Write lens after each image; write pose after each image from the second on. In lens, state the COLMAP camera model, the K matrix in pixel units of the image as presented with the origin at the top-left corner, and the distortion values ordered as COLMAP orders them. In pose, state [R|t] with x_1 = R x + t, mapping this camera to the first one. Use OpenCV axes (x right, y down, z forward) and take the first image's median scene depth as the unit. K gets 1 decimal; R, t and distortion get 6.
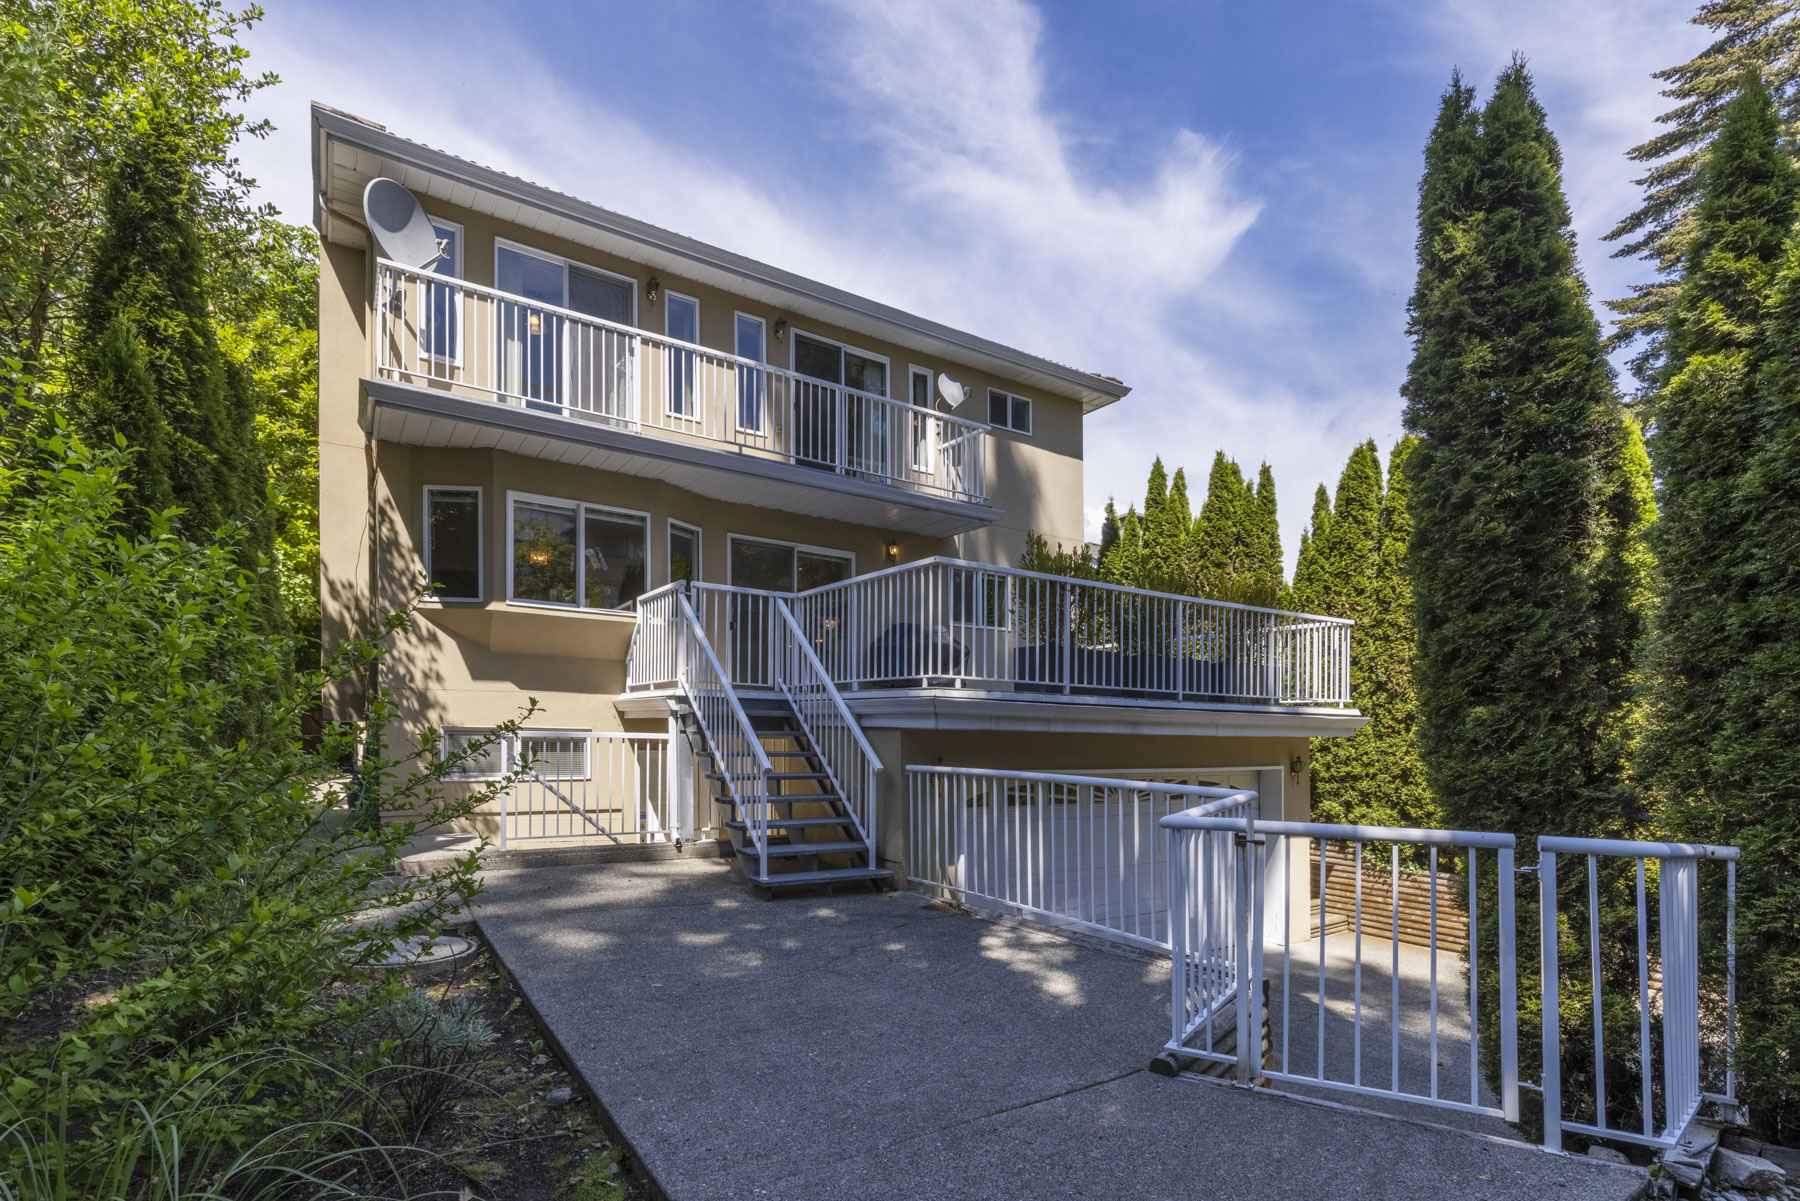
lens RADIAL K [[836.9, 0, 899.7], [0, 836.9, 599.5], [0, 0, 1]] dist [-0.015780, 0.001877]
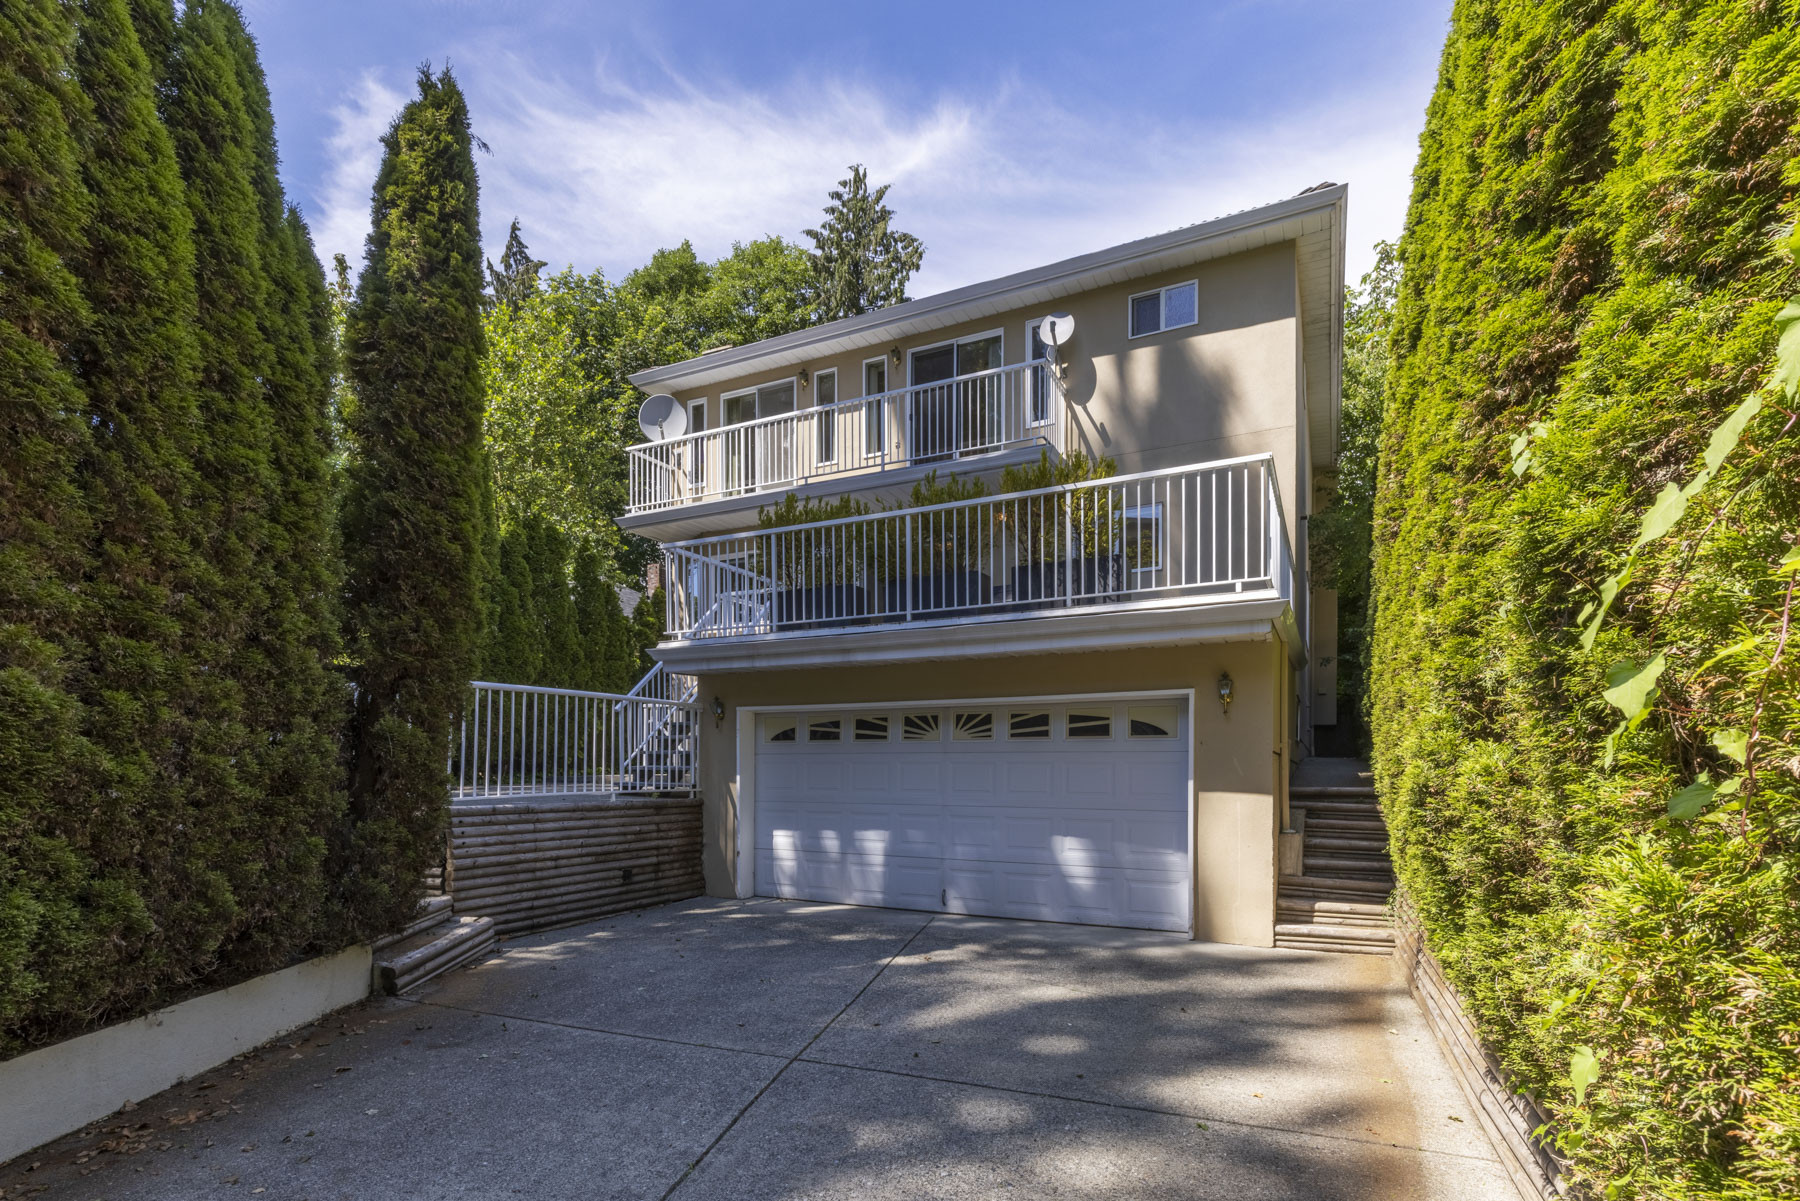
lens RADIAL K [[836.9, 0, 900.1], [0, 836.9, 600.7], [0, 0, 1]] dist [-0.015780, 0.001877]
pose [[0.485586, -0.168348, -0.857826, 0.974887], [0.151885, 0.982605, -0.106859, 0.169390], [0.860893, -0.078402, 0.502709, 0.458126]]
